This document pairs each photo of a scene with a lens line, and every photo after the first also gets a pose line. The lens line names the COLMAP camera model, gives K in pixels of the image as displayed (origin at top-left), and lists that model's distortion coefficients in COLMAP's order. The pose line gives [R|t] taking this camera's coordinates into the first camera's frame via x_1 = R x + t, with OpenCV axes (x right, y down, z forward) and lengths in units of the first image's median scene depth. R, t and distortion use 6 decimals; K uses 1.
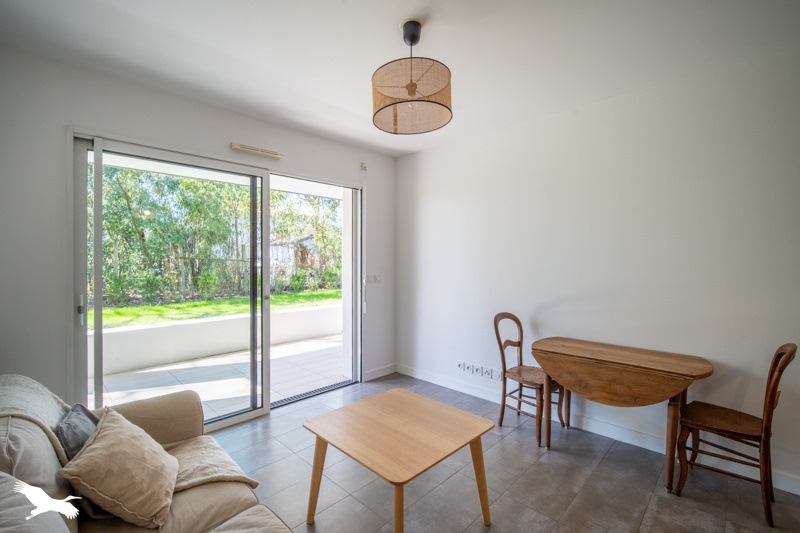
lens RADIAL K [[352.4, 0, 401.2], [0, 352.4, 261.6], [0, 0, 1]] dist [0.001029, -0.000035]
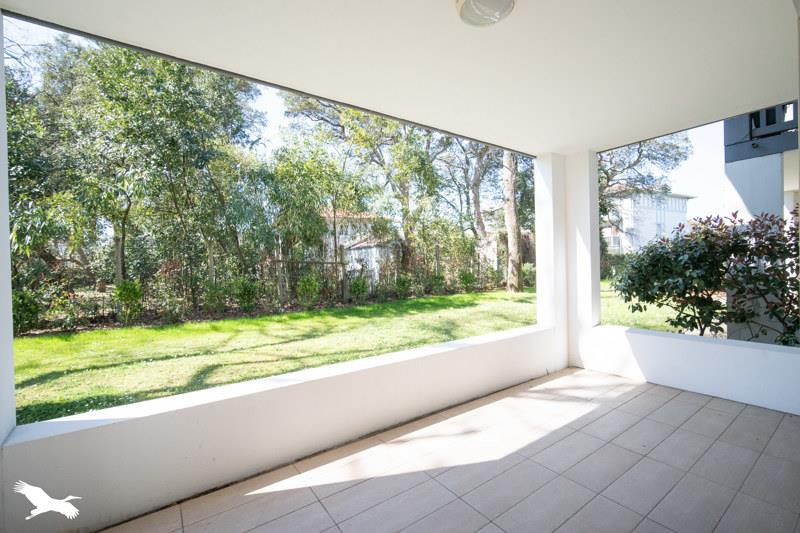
lens RADIAL K [[352.4, 0, 400.8], [0, 352.4, 270.9], [0, 0, 1]] dist [0.001029, -0.000035]
pose [[0.981649, -0.021852, -0.189442, -0.167559], [0.024399, 0.999640, 0.011125, 0.011693], [0.189131, -0.015543, 0.981829, 0.212512]]
